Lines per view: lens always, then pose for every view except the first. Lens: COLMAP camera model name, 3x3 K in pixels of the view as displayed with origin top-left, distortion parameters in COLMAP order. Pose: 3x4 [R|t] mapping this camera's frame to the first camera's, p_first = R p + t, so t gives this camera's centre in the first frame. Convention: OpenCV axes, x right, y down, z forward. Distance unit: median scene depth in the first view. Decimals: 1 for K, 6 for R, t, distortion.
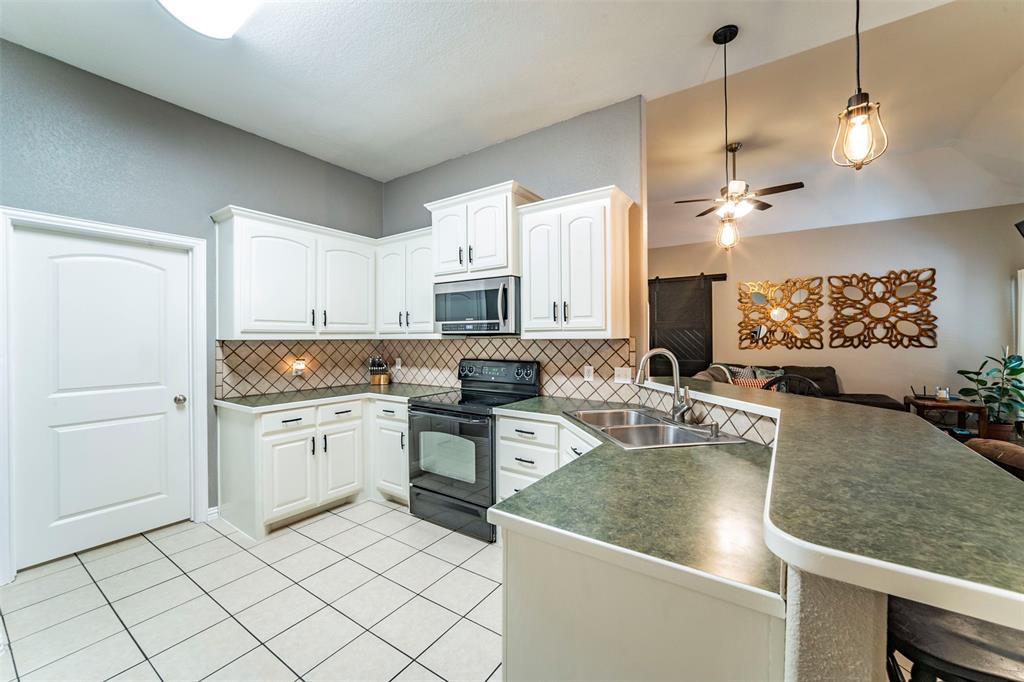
lens RADIAL K [[390.5, 0, 497.3], [0, 390.5, 337.9], [0, 0, 1]] dist [-0.000945, -0.000243]
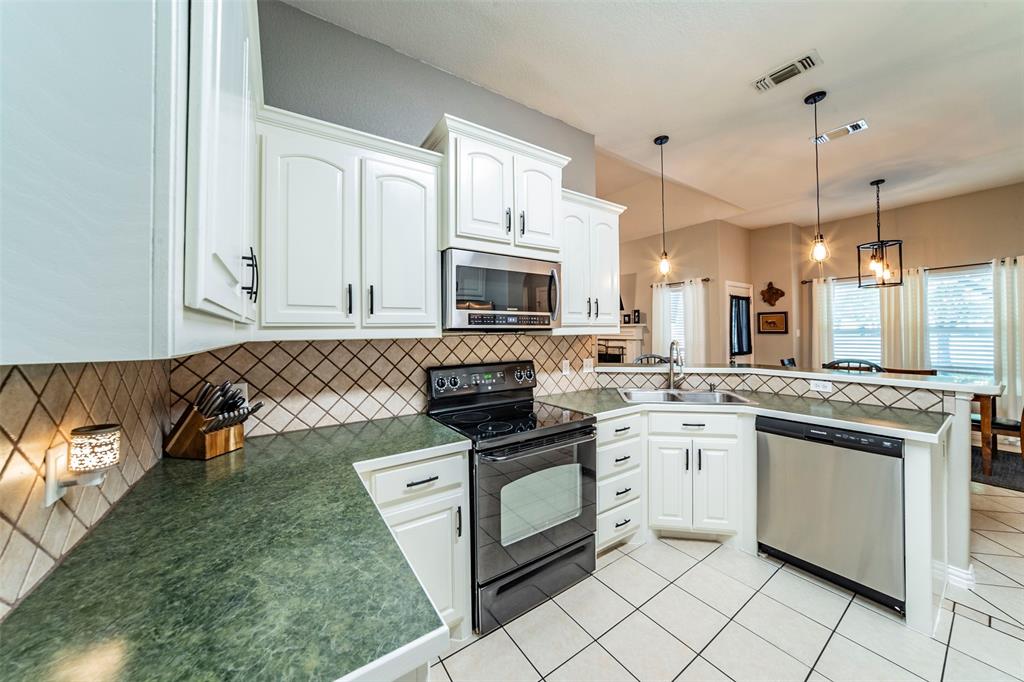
lens RADIAL K [[369.6, 0, 525.8], [0, 369.6, 327.8], [0, 0, 1]] dist [-0.019293, 0.001079]
pose [[0.337703, 0.008713, 0.941212, -0.711929], [0.010143, 0.999865, -0.012895, -0.003523], [-0.941198, 0.013901, 0.337569, 0.735503]]
